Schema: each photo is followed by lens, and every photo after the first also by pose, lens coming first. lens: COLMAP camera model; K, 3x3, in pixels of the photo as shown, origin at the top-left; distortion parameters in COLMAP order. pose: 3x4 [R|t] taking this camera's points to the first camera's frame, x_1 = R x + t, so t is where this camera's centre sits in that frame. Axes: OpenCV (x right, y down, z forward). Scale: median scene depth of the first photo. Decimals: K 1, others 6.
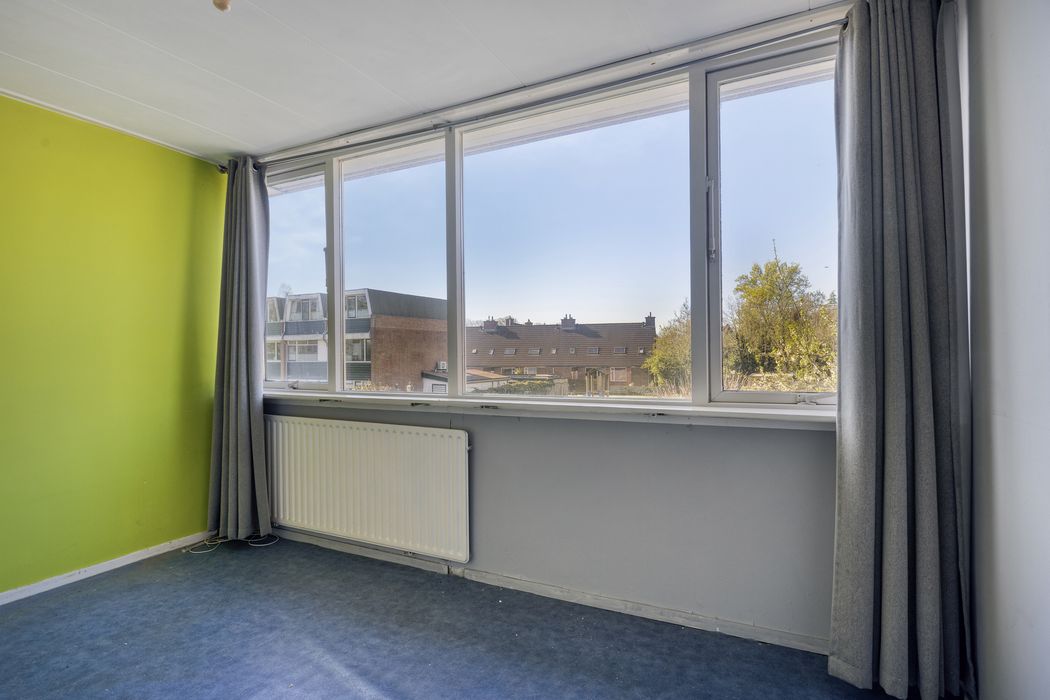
lens RADIAL K [[565.1, 0, 529.8], [0, 565.1, 347.2], [0, 0, 1]] dist [0.004182, -0.001227]
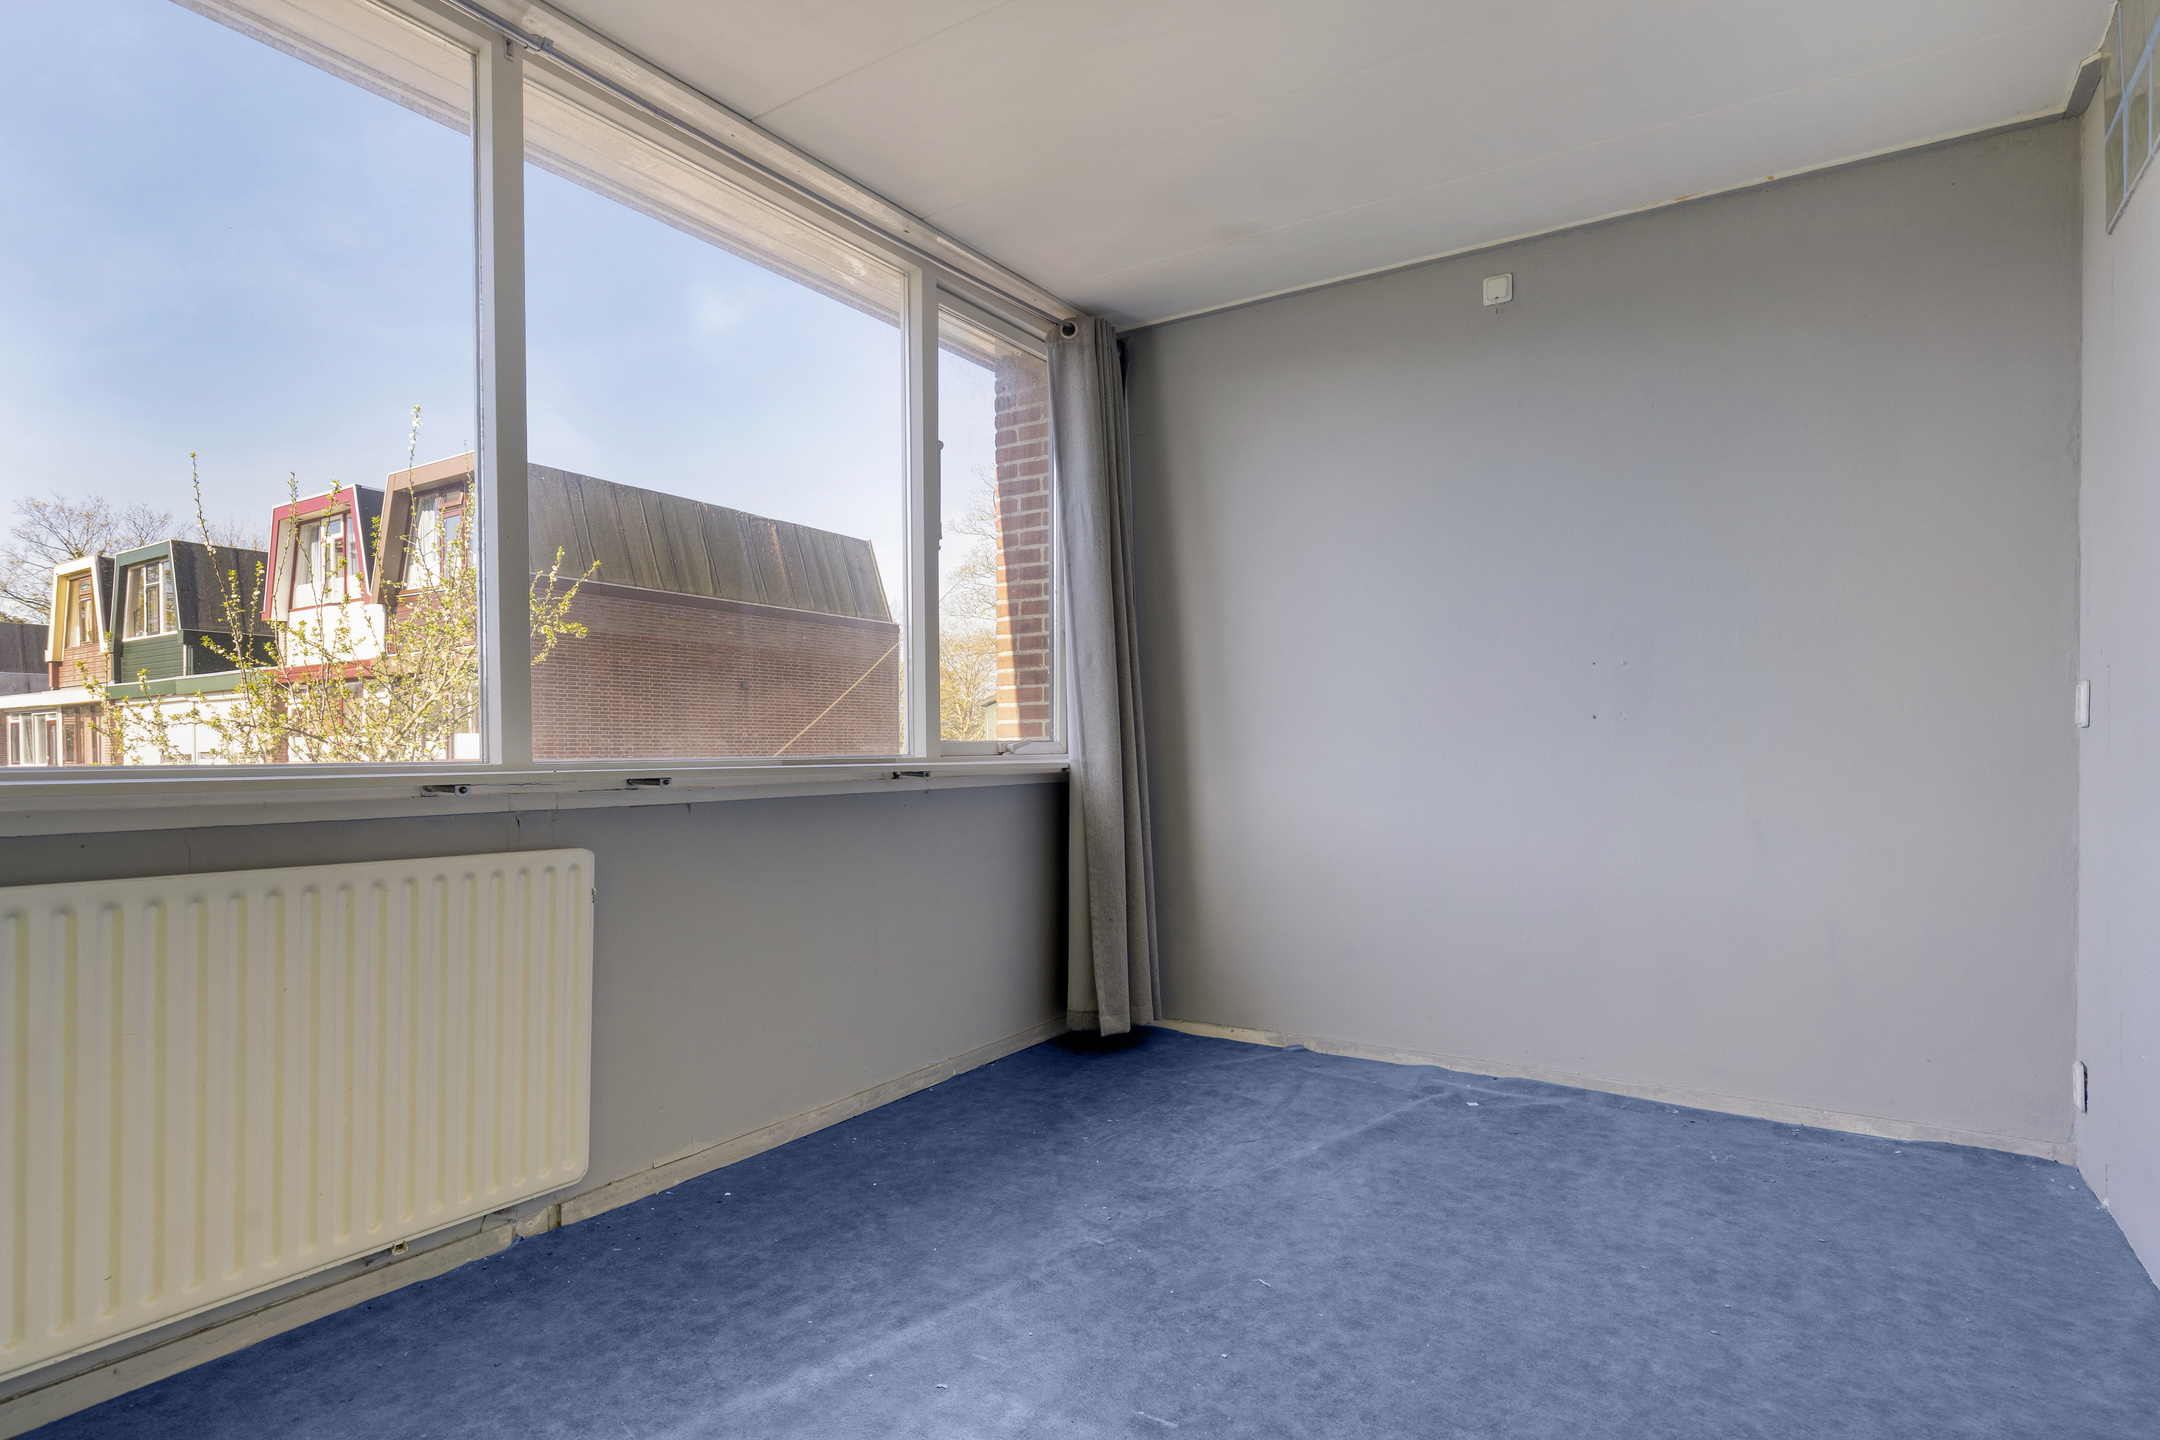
lens RADIAL K [[1162.5, 0, 1137.9], [0, 1162.5, 755.4], [0, 0, 1]] dist [0.004182, -0.001227]
pose [[0.044215, 0.004676, 0.999011, -0.919087], [-0.001284, 0.999988, -0.004623, 0.084952], [-0.999021, -0.001078, 0.044221, 0.571931]]
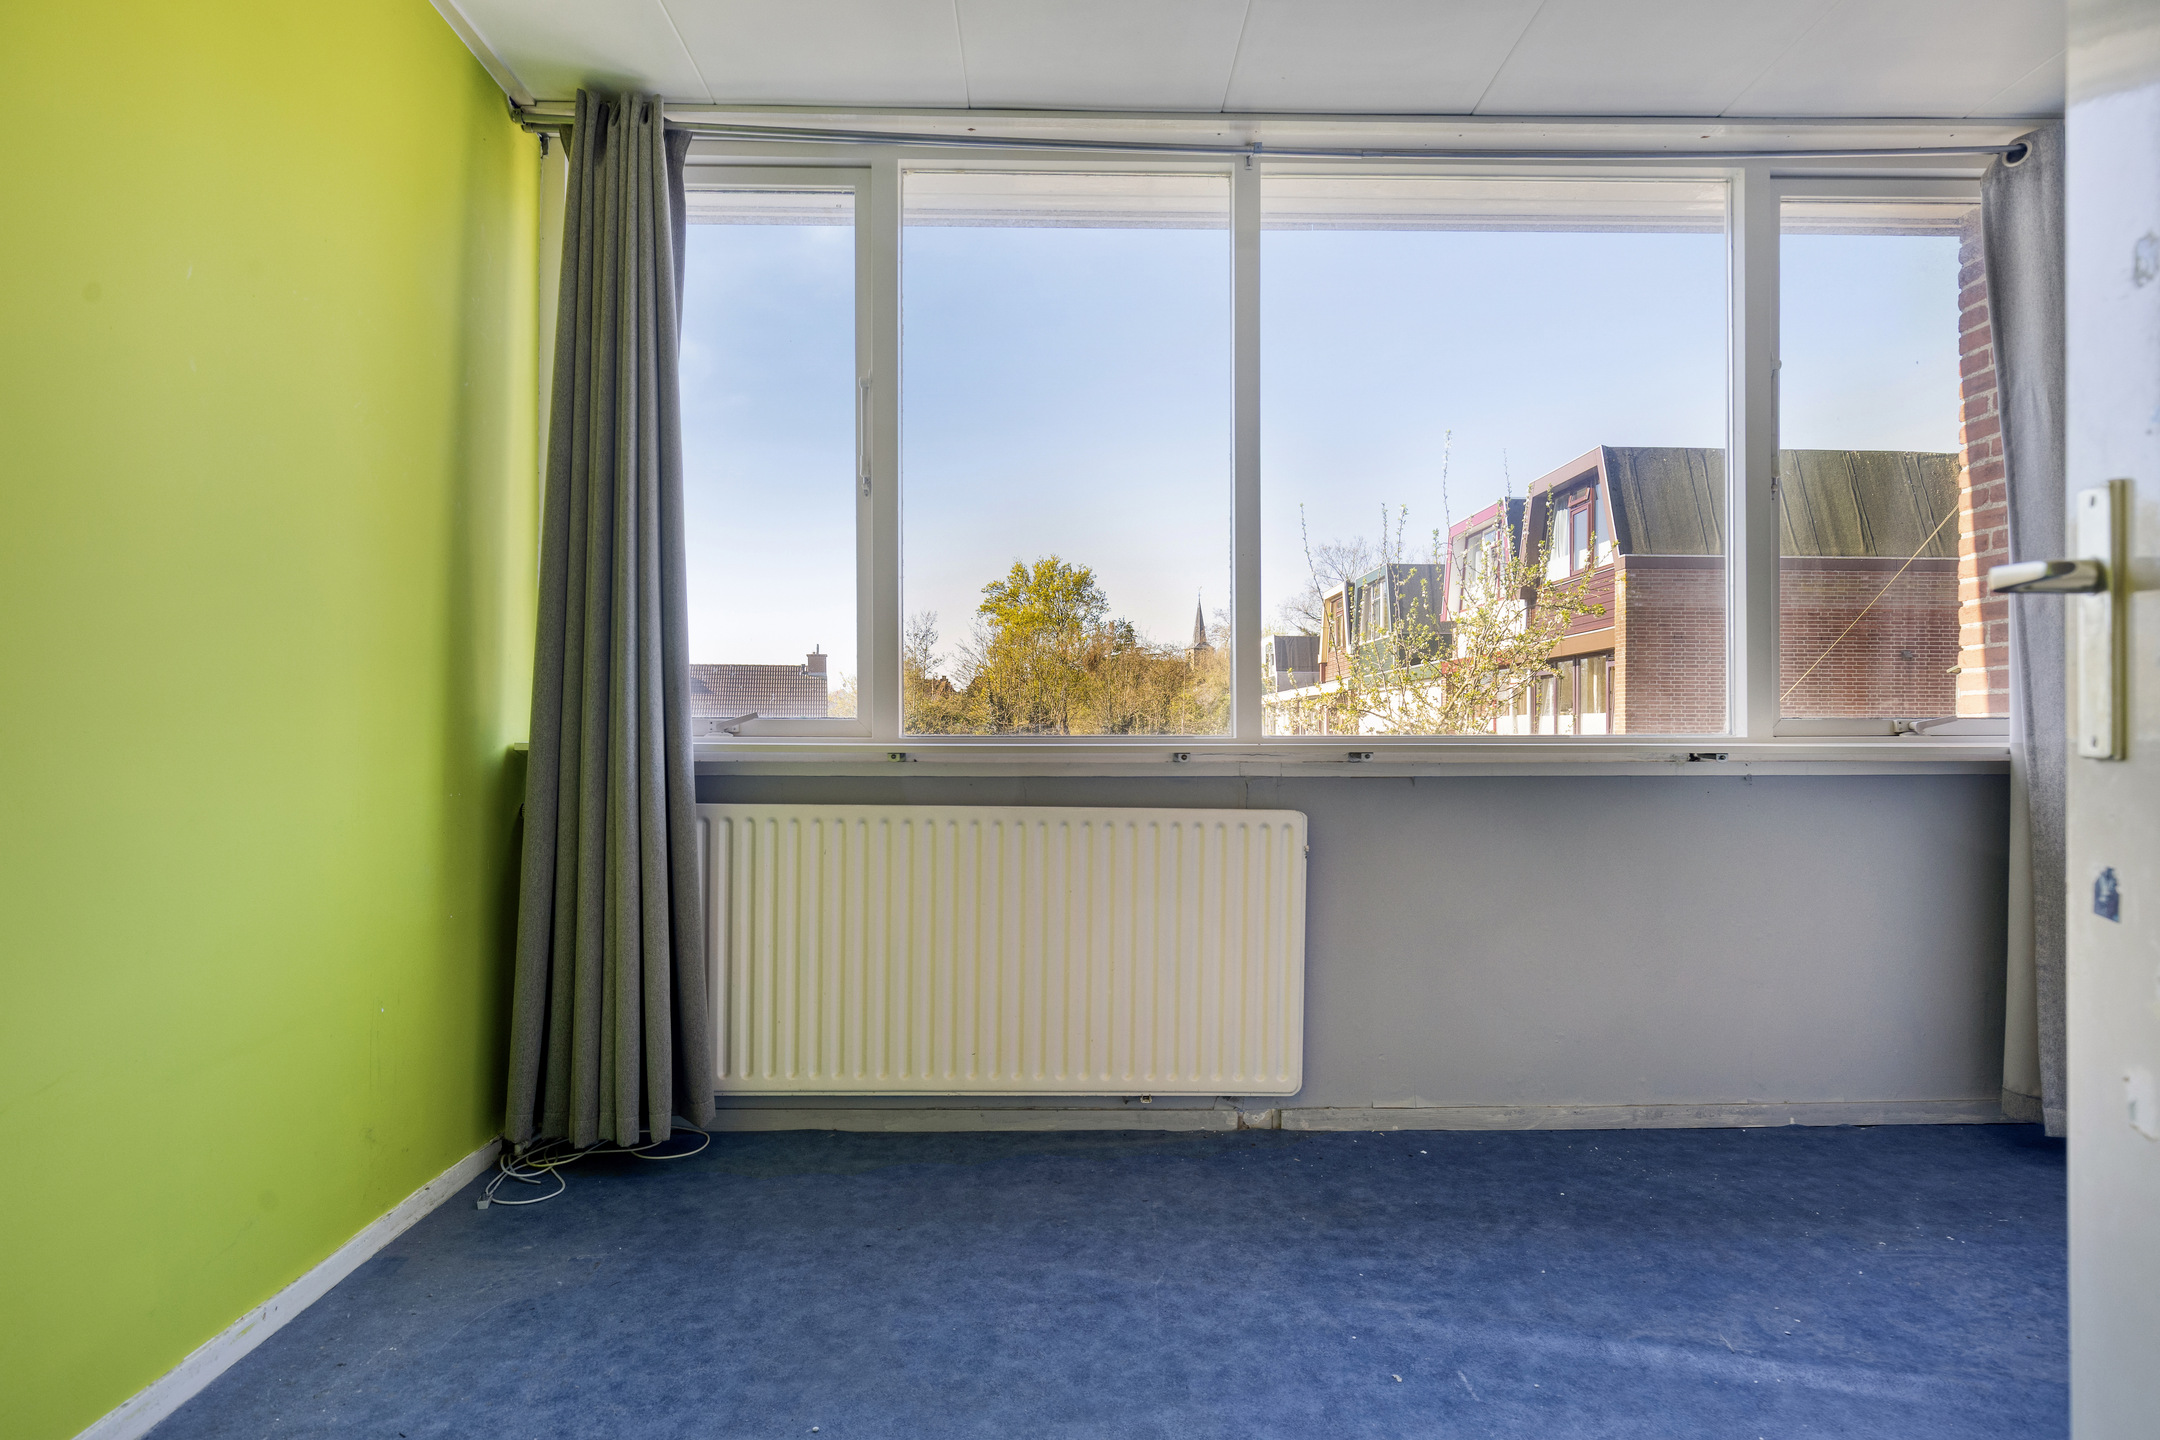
lens RADIAL K [[1162.5, 0, 1072.1], [0, 1162.5, 717.1], [0, 0, 1]] dist [0.004182, -0.001227]
pose [[0.869805, 0.017268, 0.493093, -0.752772], [-0.013011, 0.999843, -0.012064, 0.083868], [-0.493224, 0.004078, 0.869893, 0.254966]]
